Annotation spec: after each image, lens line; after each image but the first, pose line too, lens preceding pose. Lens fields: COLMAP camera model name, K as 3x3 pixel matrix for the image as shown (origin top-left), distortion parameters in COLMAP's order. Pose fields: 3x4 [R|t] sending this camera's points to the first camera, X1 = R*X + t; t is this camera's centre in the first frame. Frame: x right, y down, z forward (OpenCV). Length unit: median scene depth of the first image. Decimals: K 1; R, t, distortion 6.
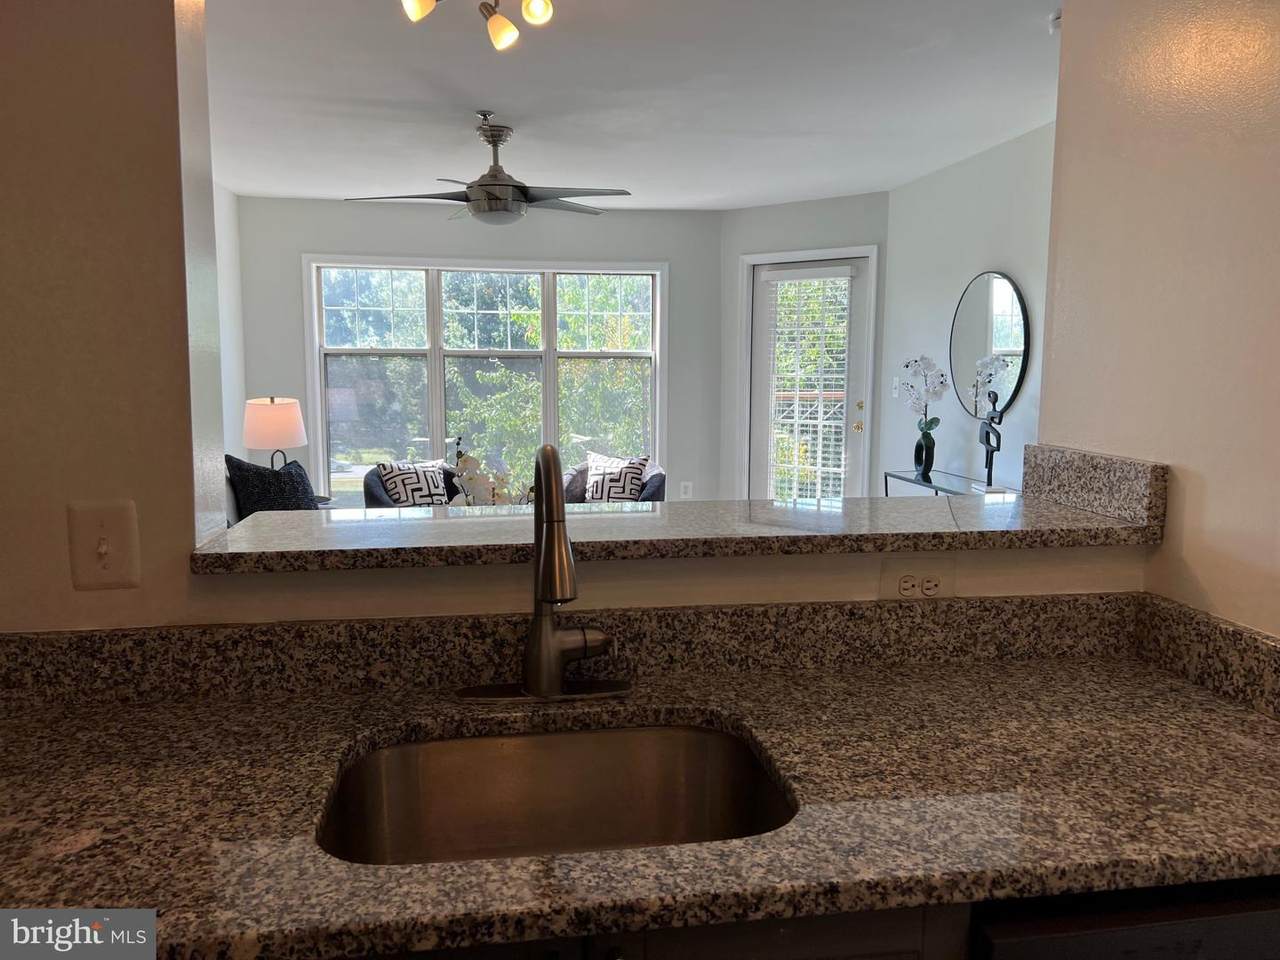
lens RADIAL K [[974.4, 0, 640.0], [0, 974.4, 480.0], [0, 0, 1]] dist [0.053953, -0.067197]
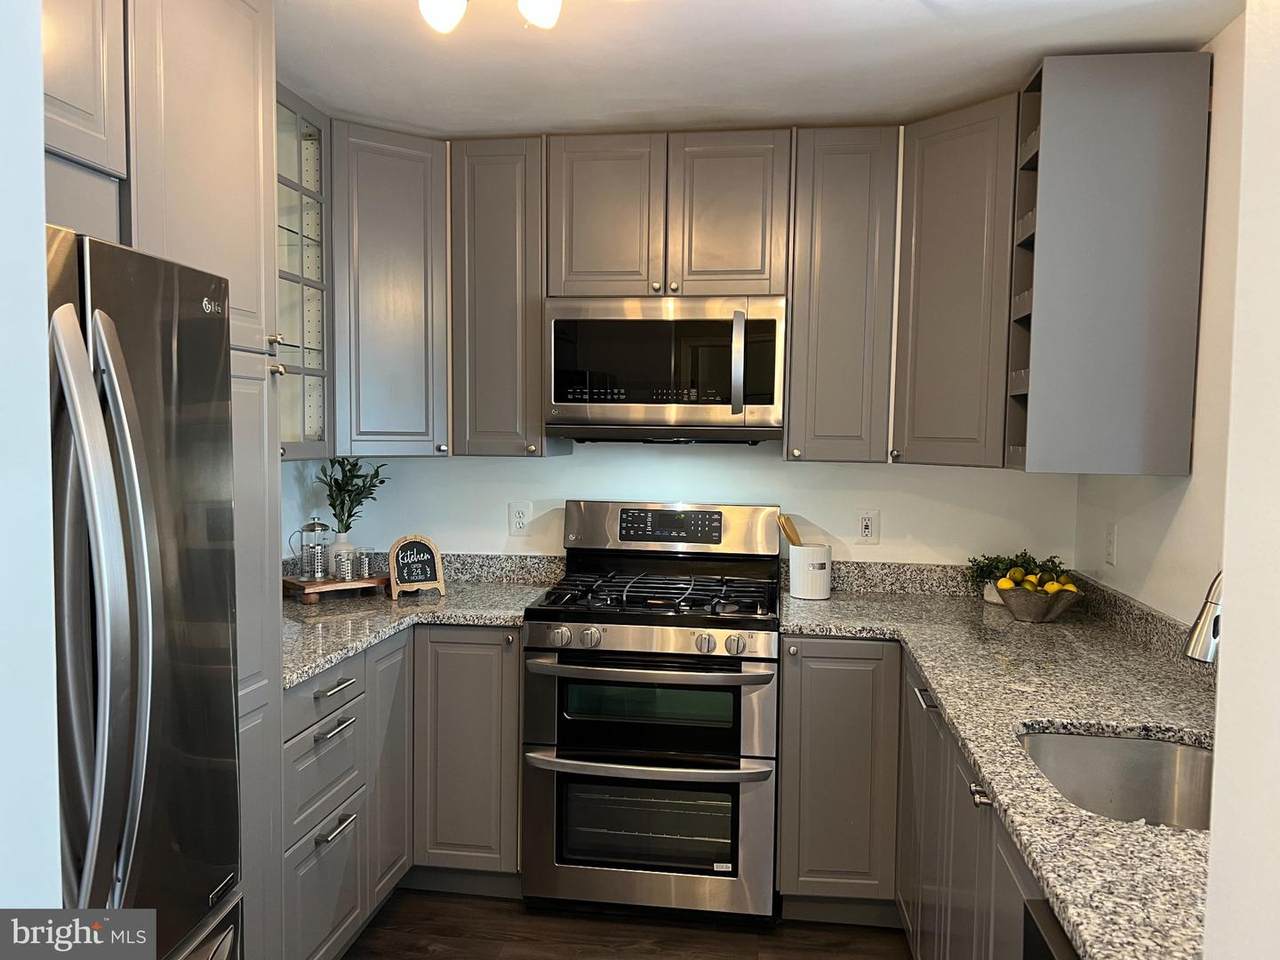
lens RADIAL K [[966.9, 0, 634.9], [0, 966.9, 475.0], [0, 0, 1]] dist [0.080419, -0.100459]
pose [[-0.298204, 0.040915, -0.953625, 1.776927], [-0.132546, 0.987626, 0.083821, -0.172530], [0.945254, 0.151395, -0.289091, 0.754920]]
